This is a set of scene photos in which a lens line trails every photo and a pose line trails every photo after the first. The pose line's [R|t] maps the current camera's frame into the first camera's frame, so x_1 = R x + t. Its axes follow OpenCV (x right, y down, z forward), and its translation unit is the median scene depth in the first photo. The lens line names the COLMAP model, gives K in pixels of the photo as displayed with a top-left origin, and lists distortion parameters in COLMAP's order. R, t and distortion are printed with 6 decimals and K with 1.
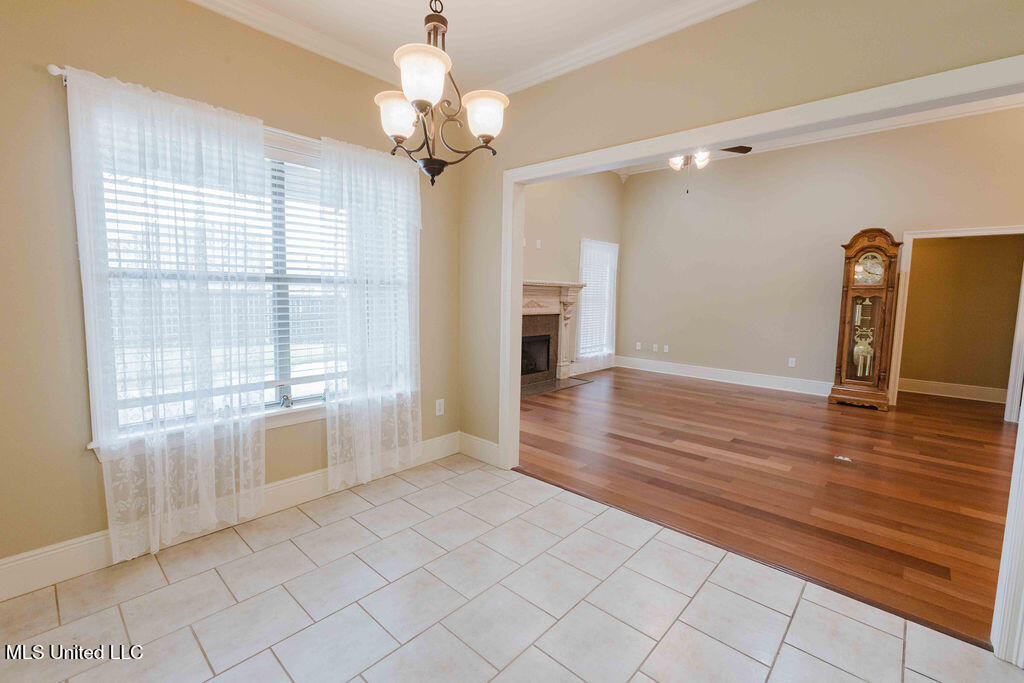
lens RADIAL K [[449.9, 0, 506.9], [0, 449.9, 335.3], [0, 0, 1]] dist [-0.016845, 0.009817]
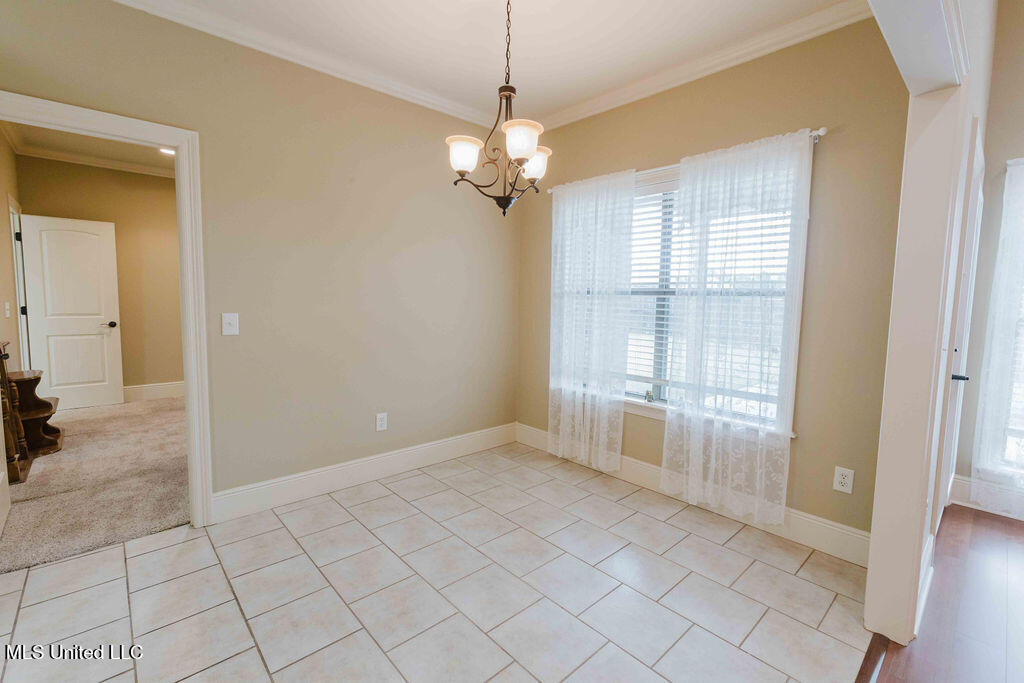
lens RADIAL K [[449.9, 0, 506.9], [0, 449.9, 335.3], [0, 0, 1]] dist [-0.016845, 0.009817]
pose [[-0.087661, 0.064048, -0.994089, 0.346464], [-0.114460, 0.990674, 0.073921, -0.027654], [0.989553, 0.120264, -0.079512, 0.349909]]
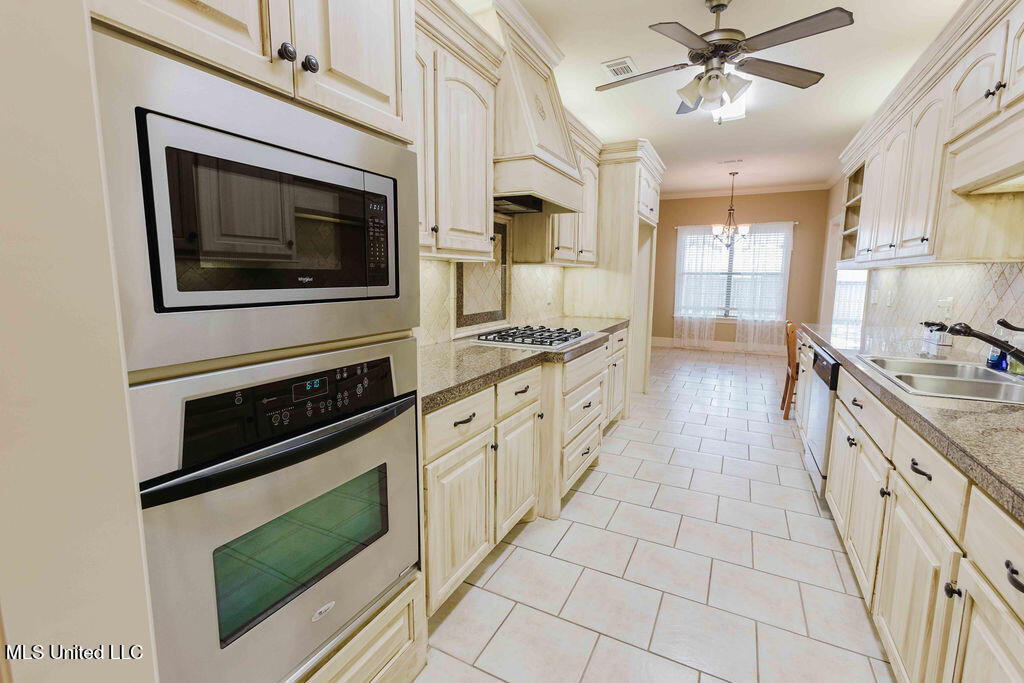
lens RADIAL K [[449.9, 0, 506.9], [0, 449.9, 335.3], [0, 0, 1]] dist [-0.016845, 0.009817]
pose [[0.261745, 0.111423, -0.958684, 0.977950], [-0.095490, 0.991429, 0.089158, 0.075698], [0.960401, 0.068208, 0.270142, -0.579033]]
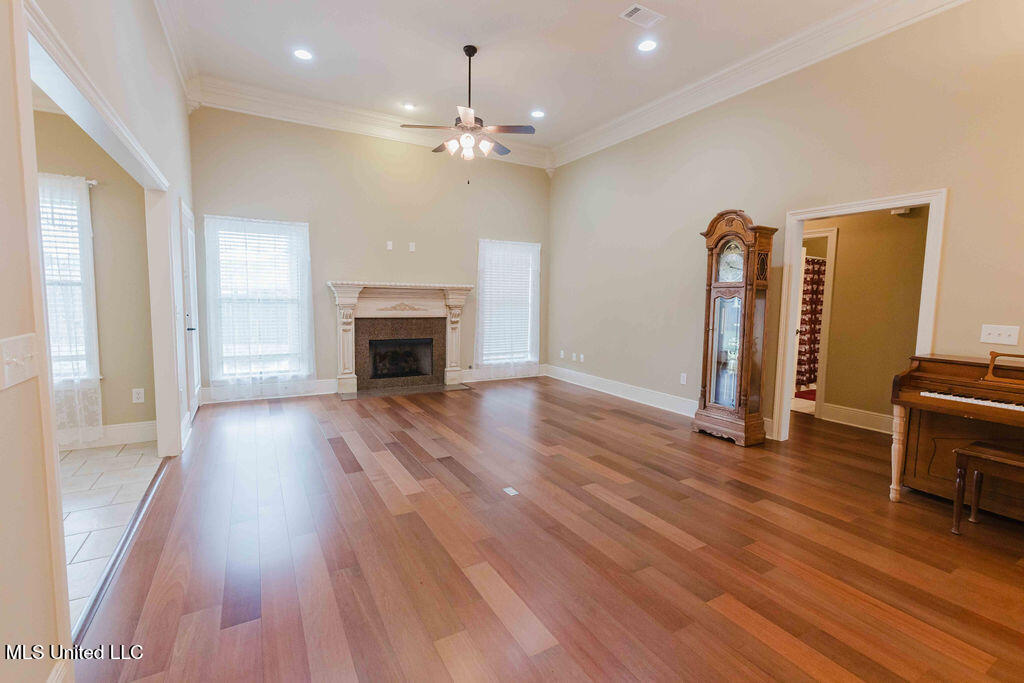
lens RADIAL K [[449.9, 0, 506.9], [0, 449.9, 335.3], [0, 0, 1]] dist [-0.016845, 0.009817]
pose [[0.953800, 0.021828, -0.299649, 0.681150], [-0.026800, 0.999563, -0.012491, -0.000393], [0.299245, 0.019945, 0.953968, 0.140586]]
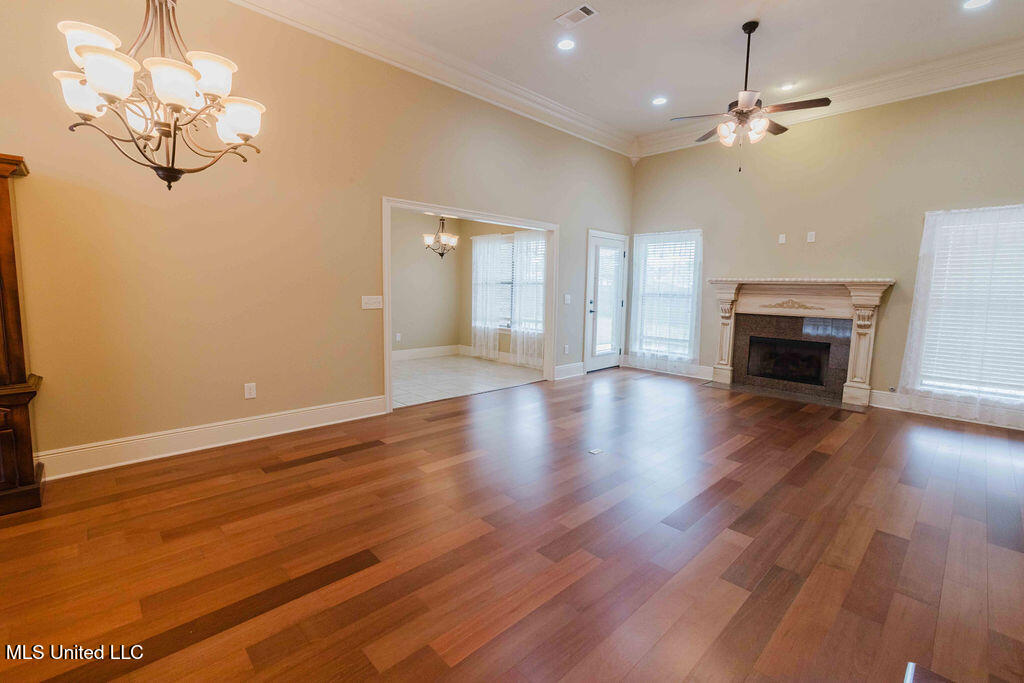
lens RADIAL K [[449.9, 0, 506.9], [0, 449.9, 335.3], [0, 0, 1]] dist [-0.016845, 0.009817]
pose [[-0.061452, 0.085818, -0.994414, 1.179892], [-0.114706, 0.989088, 0.092447, -0.029652], [0.991497, 0.119747, -0.050937, 0.568032]]
